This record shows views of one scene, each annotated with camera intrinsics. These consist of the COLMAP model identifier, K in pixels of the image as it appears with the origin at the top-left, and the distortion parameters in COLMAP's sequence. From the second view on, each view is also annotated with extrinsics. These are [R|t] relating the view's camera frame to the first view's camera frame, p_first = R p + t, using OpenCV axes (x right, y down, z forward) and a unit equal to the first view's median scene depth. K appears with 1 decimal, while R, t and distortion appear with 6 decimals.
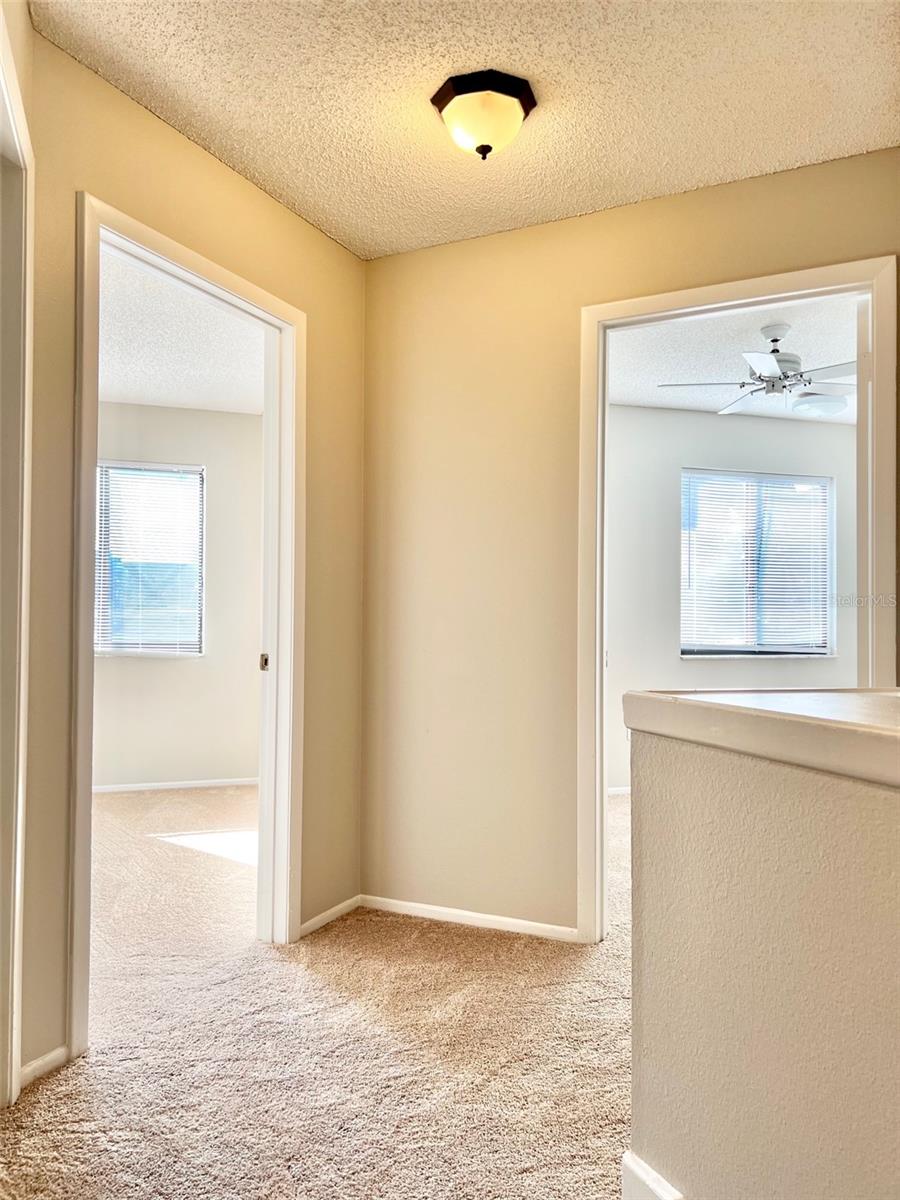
lens RADIAL K [[900.4, 0, 444.2], [0, 900.4, 602.7], [0, 0, 1]] dist [0.041401, -0.002707]
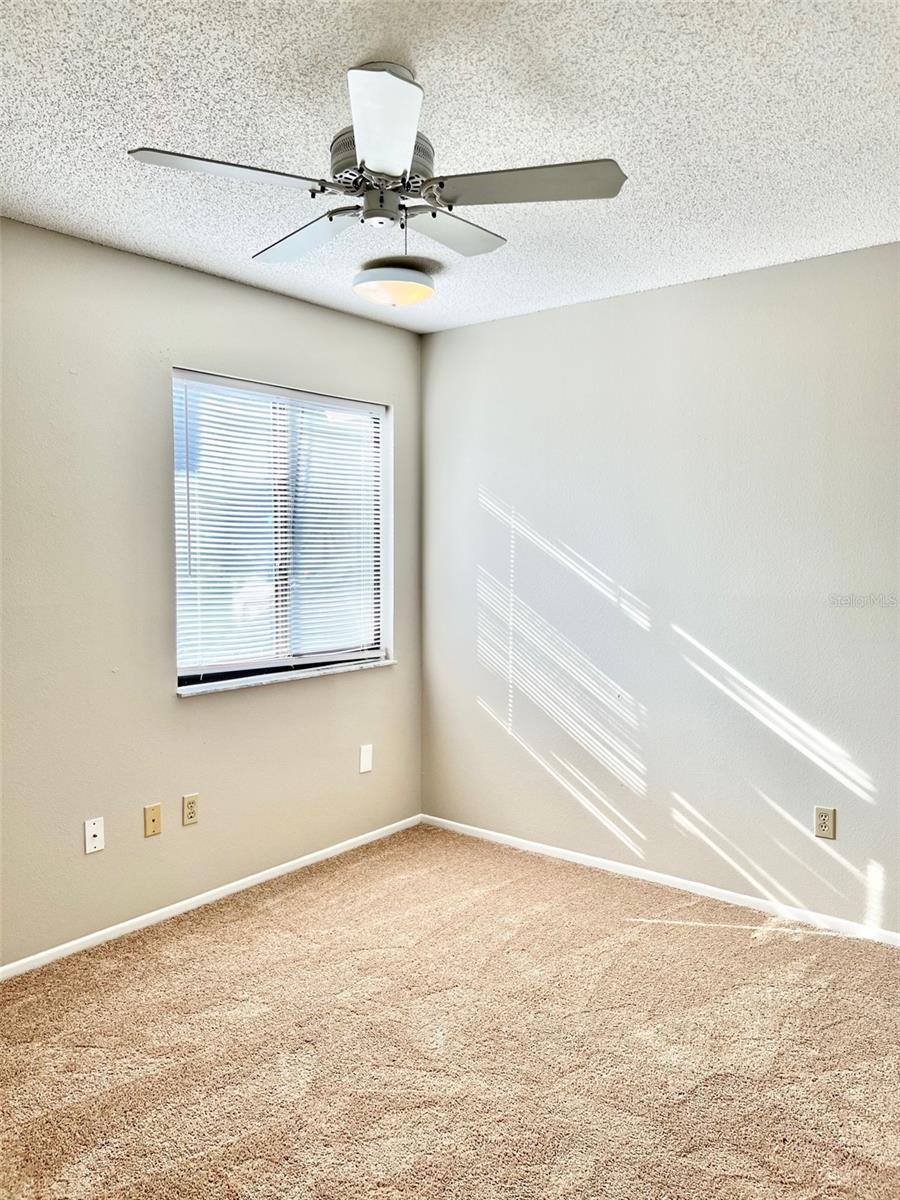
lens RADIAL K [[900.4, 0, 446.3], [0, 900.4, 610.5], [0, 0, 1]] dist [0.041401, -0.002707]
pose [[0.838512, -0.045838, 0.542952, 0.085491], [-0.006938, 0.995476, 0.094757, -0.049171], [-0.544839, -0.083222, 0.834401, 0.395042]]
